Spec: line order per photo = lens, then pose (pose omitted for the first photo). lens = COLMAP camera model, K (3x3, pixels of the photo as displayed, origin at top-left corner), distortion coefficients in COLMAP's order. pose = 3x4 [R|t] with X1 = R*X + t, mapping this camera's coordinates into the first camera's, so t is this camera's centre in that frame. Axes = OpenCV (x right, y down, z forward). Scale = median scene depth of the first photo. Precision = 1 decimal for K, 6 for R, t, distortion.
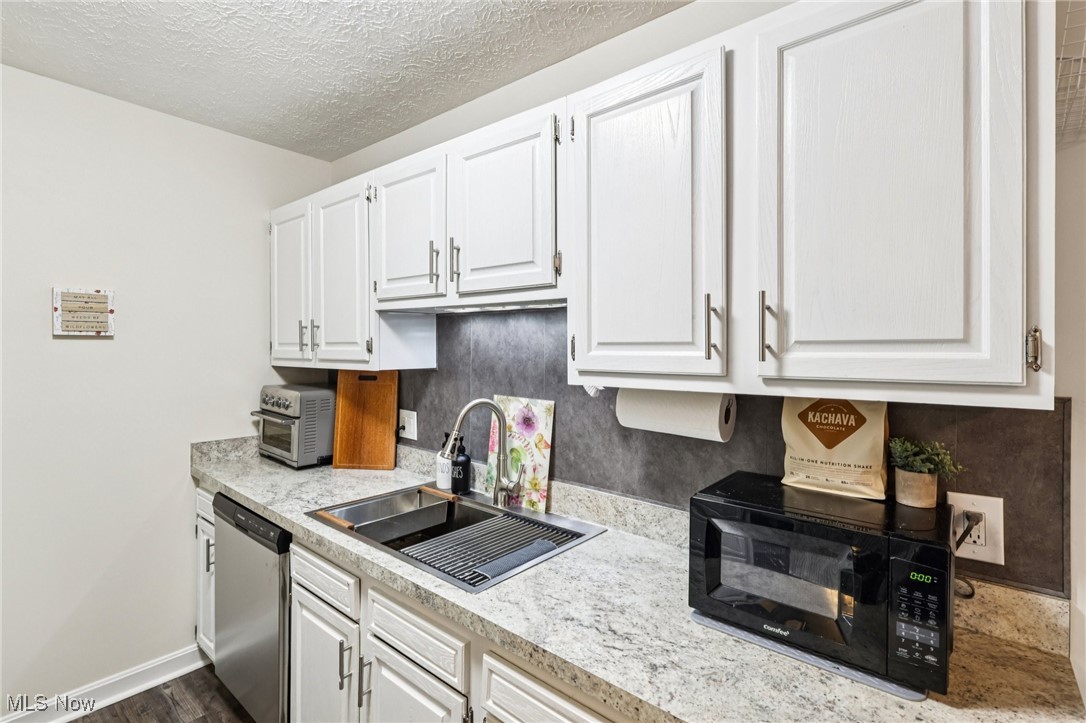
lens RADIAL K [[509.1, 0, 539.9], [0, 509.1, 354.1], [0, 0, 1]] dist [-0.002836, 0.000856]
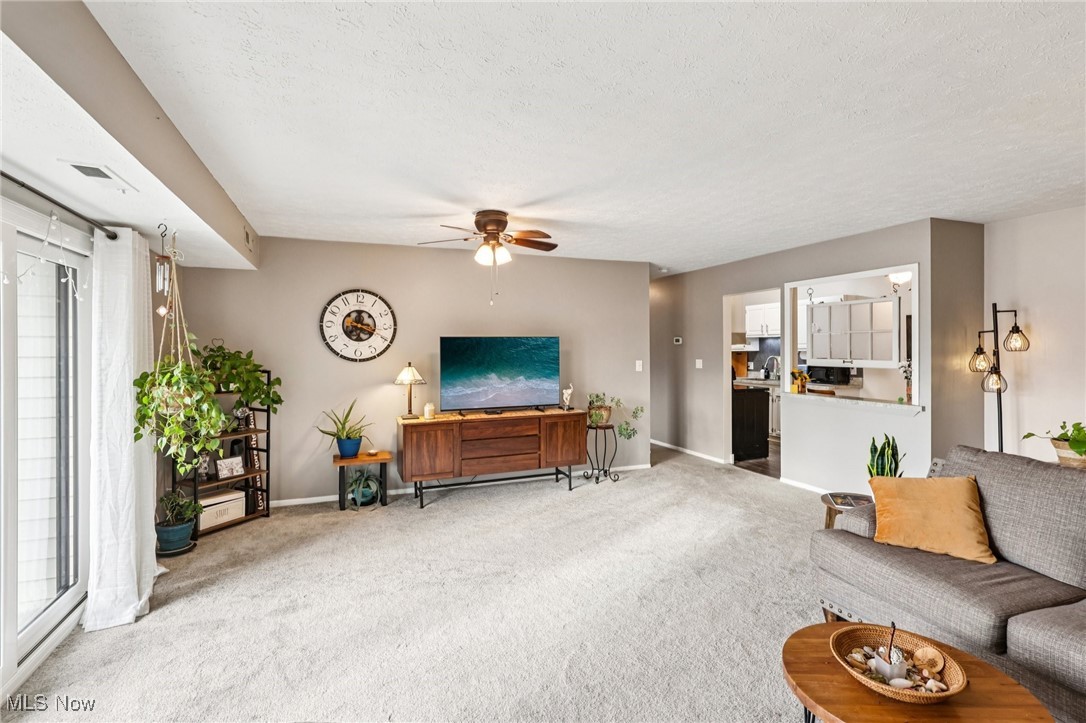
lens RADIAL K [[493.6, 0, 538.4], [0, 493.6, 349.9], [0, 0, 1]] dist [-0.015614, 0.000197]
pose [[0.871389, -0.015348, -0.490353, 0.220272], [0.008412, 0.999831, -0.016346, 0.082427], [0.490521, 0.010119, 0.871371, -3.859752]]
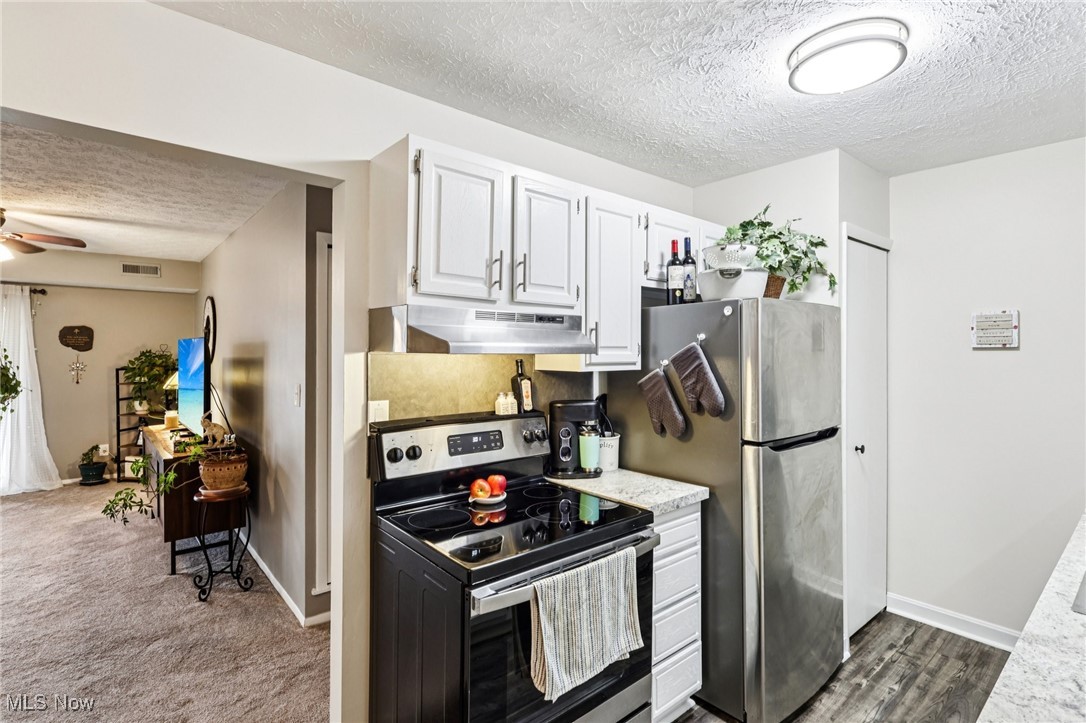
lens RADIAL K [[523.0, 0, 537.4], [0, 523.0, 350.5], [0, 0, 1]] dist [-0.002328, 0.000378]
pose [[-0.175657, -0.010686, -0.984393, 0.645202], [-0.019717, 0.999779, -0.007335, 0.003454], [0.984254, 0.018121, -0.175829, 0.107478]]
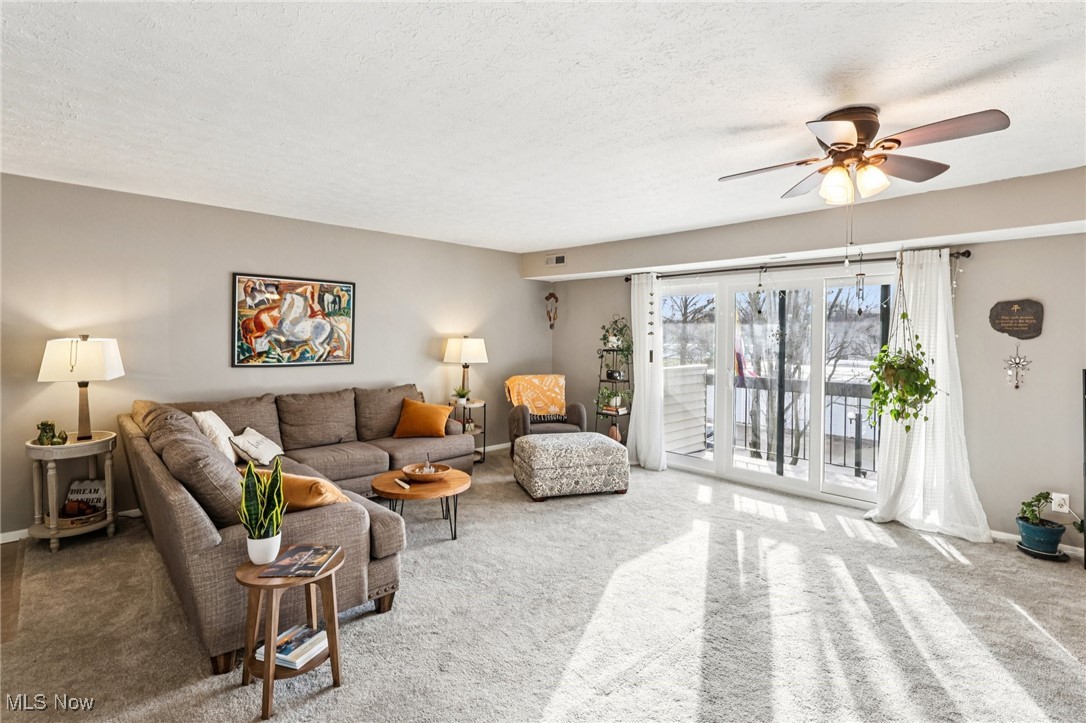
lens RADIAL K [[520.1, 0, 541.0], [0, 520.1, 339.5], [0, 0, 1]] dist [-0.003393, 0.001246]
pose [[-0.993644, -0.025986, 0.109524, -0.296893], [-0.024347, 0.999571, 0.016271, 0.048648], [-0.109900, 0.013501, -0.993851, -0.910326]]
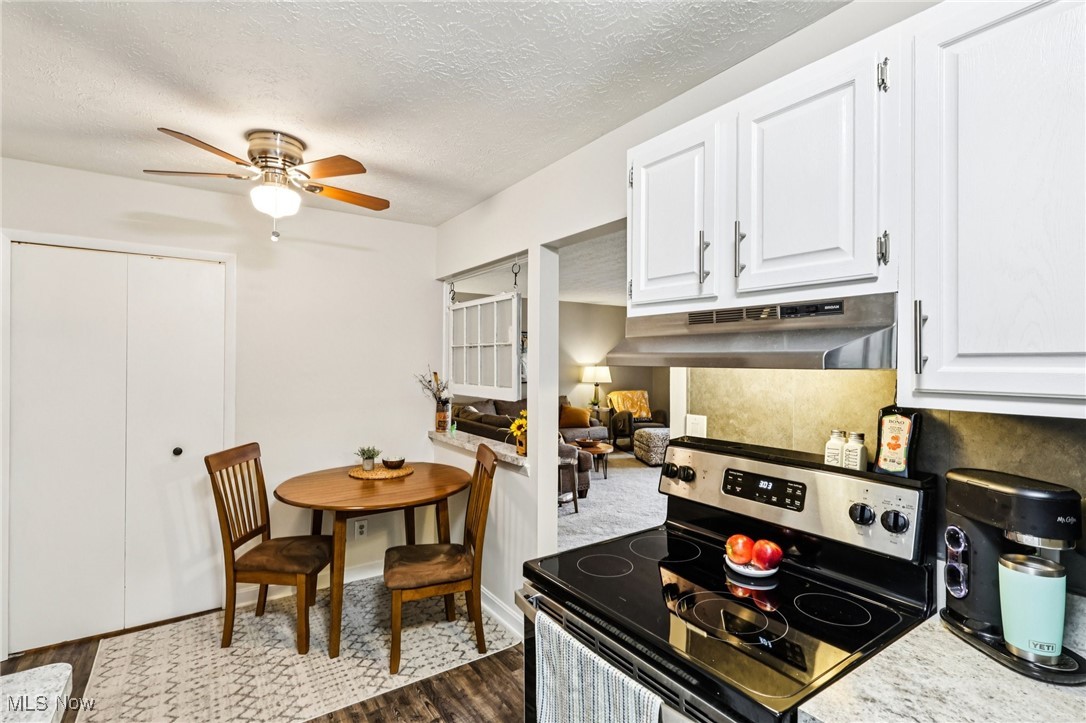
lens RADIAL K [[511.9, 0, 543.0], [0, 511.9, 361.5], [0, 0, 1]] dist [-0.000781, 0.000319]
pose [[-0.964004, -0.015999, 0.265406, -0.286153], [-0.012101, 0.999794, 0.016317, -0.013071], [-0.265612, 0.012518, -0.963999, 0.632057]]
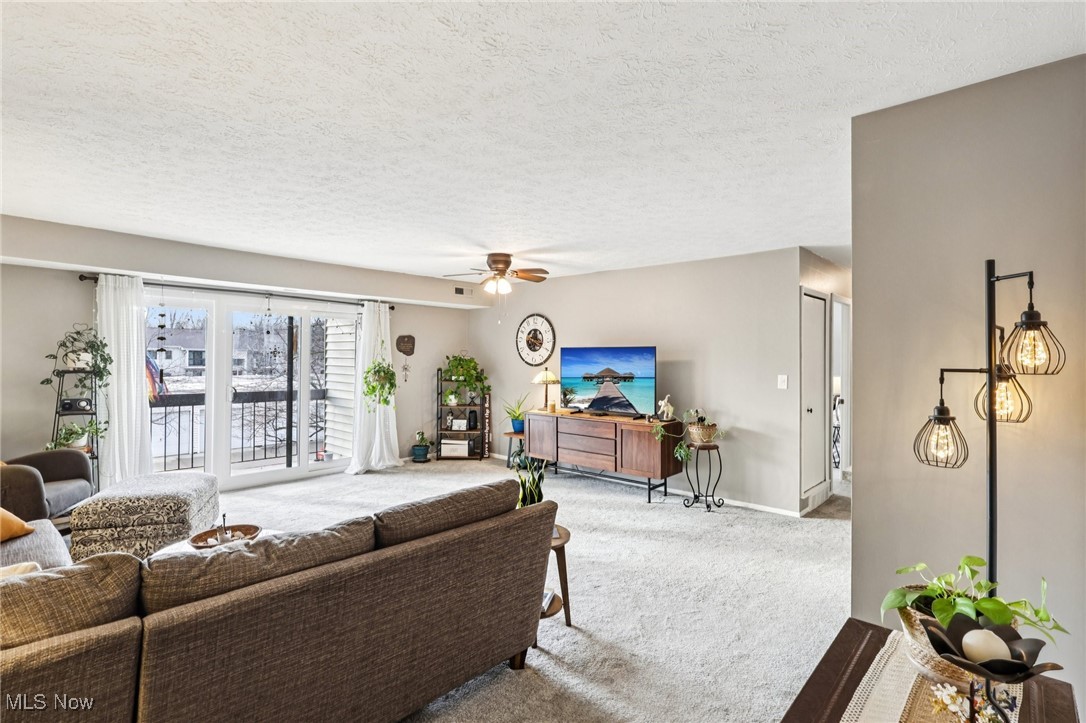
lens RADIAL K [[511.9, 0, 543.0], [0, 511.9, 361.5], [0, 0, 1]] dist [-0.000781, 0.000319]
pose [[-0.032547, -0.003396, -0.999464, 1.791322], [-0.020571, 0.999785, -0.002727, 0.068303], [0.999258, 0.020471, -0.032610, -1.939664]]
